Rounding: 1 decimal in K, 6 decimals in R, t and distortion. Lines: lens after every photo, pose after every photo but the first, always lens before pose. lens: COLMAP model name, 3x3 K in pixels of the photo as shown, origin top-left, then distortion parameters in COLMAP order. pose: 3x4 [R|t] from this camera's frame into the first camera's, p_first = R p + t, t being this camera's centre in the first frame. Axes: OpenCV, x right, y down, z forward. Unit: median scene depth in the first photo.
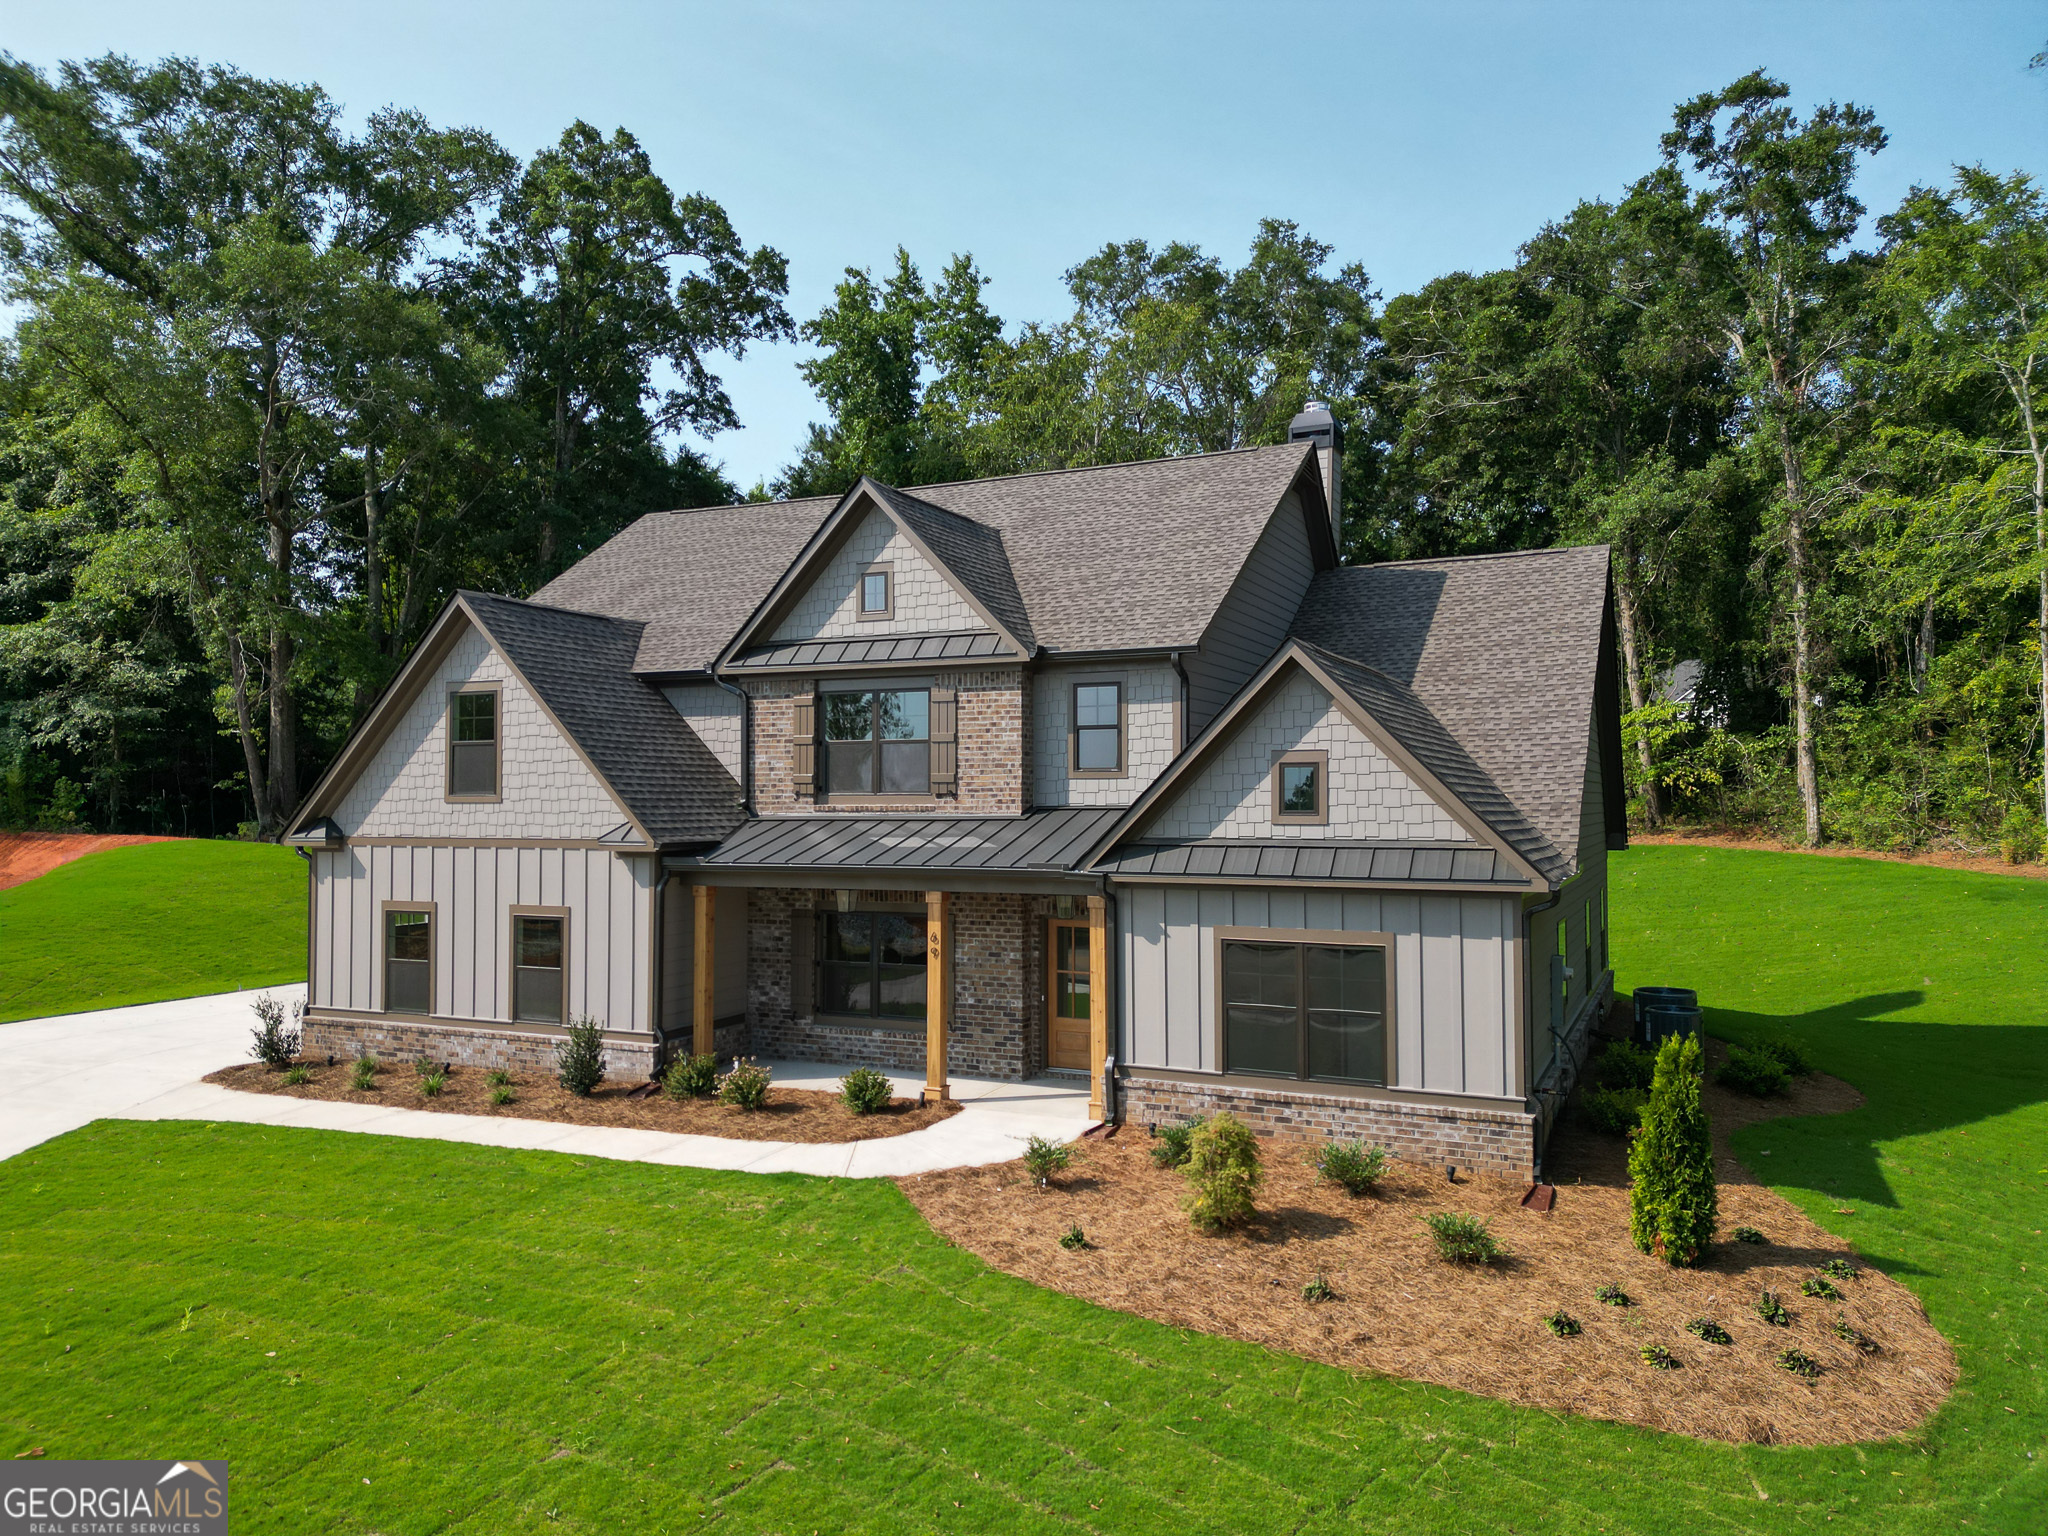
lens RADIAL K [[1411.0, 0, 1023.0], [0, 1411.0, 768.2], [0, 0, 1]] dist [0.029898, -0.002046]
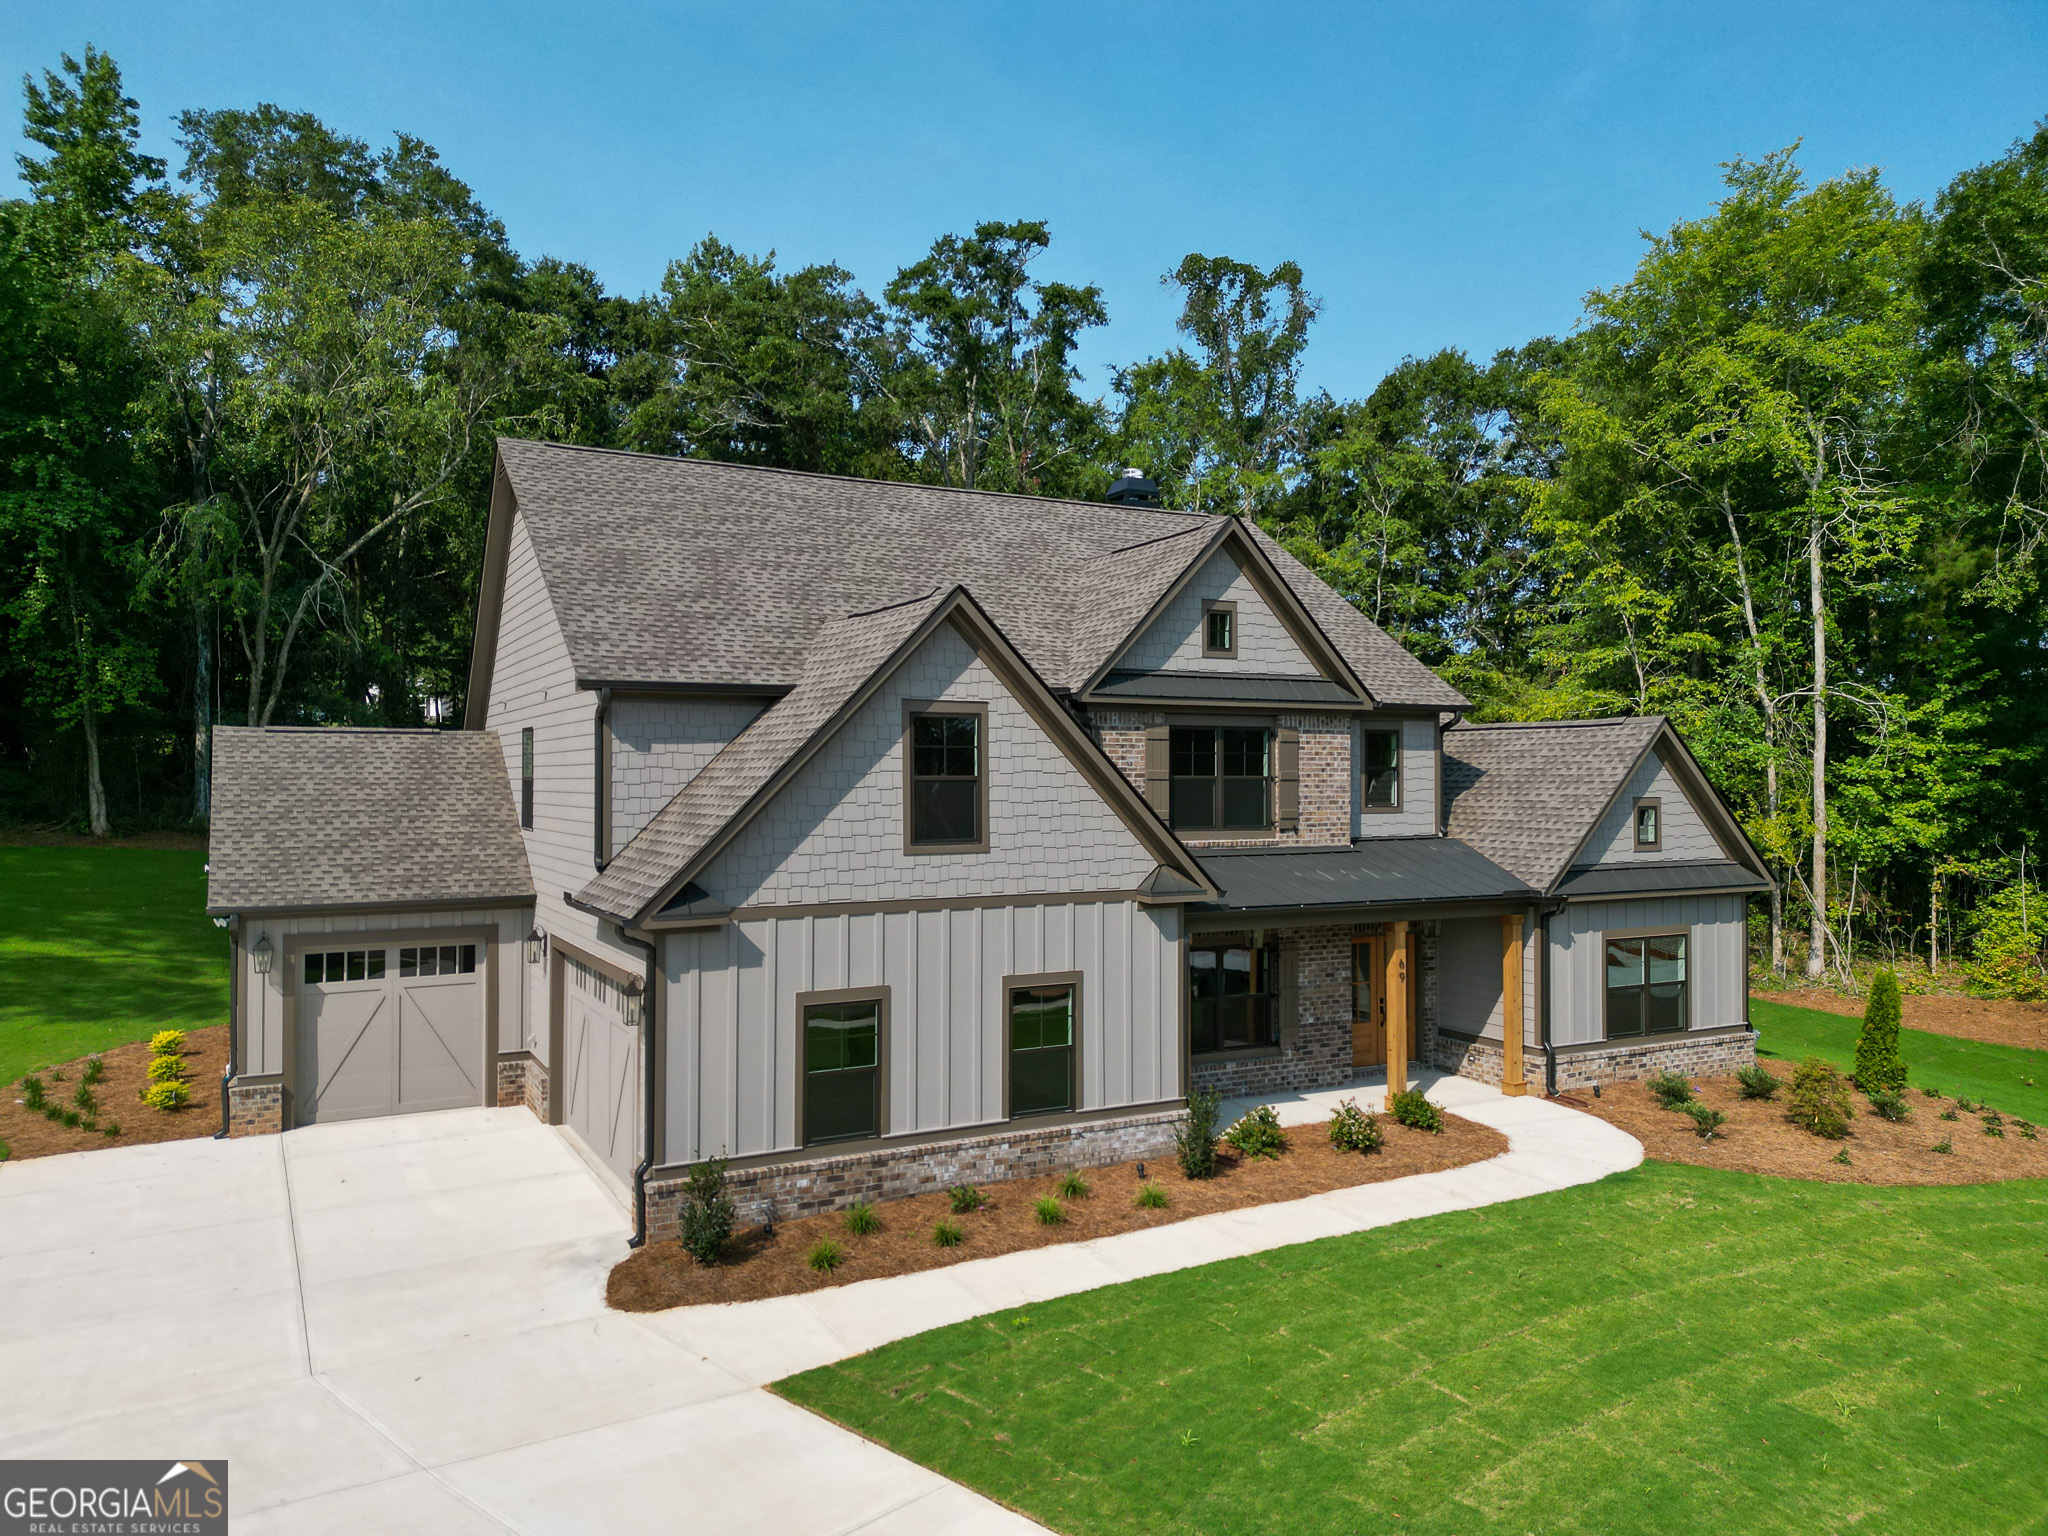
lens RADIAL K [[1438.7, 0, 1019.3], [0, 1438.7, 773.2], [0, 0, 1]] dist [0.068438, -0.052552]
pose [[0.600160, 0.005672, 0.799860, -0.998740], [-0.018071, 0.999816, 0.006469, -0.025878], [-0.799676, -0.018337, 0.600152, 0.487509]]
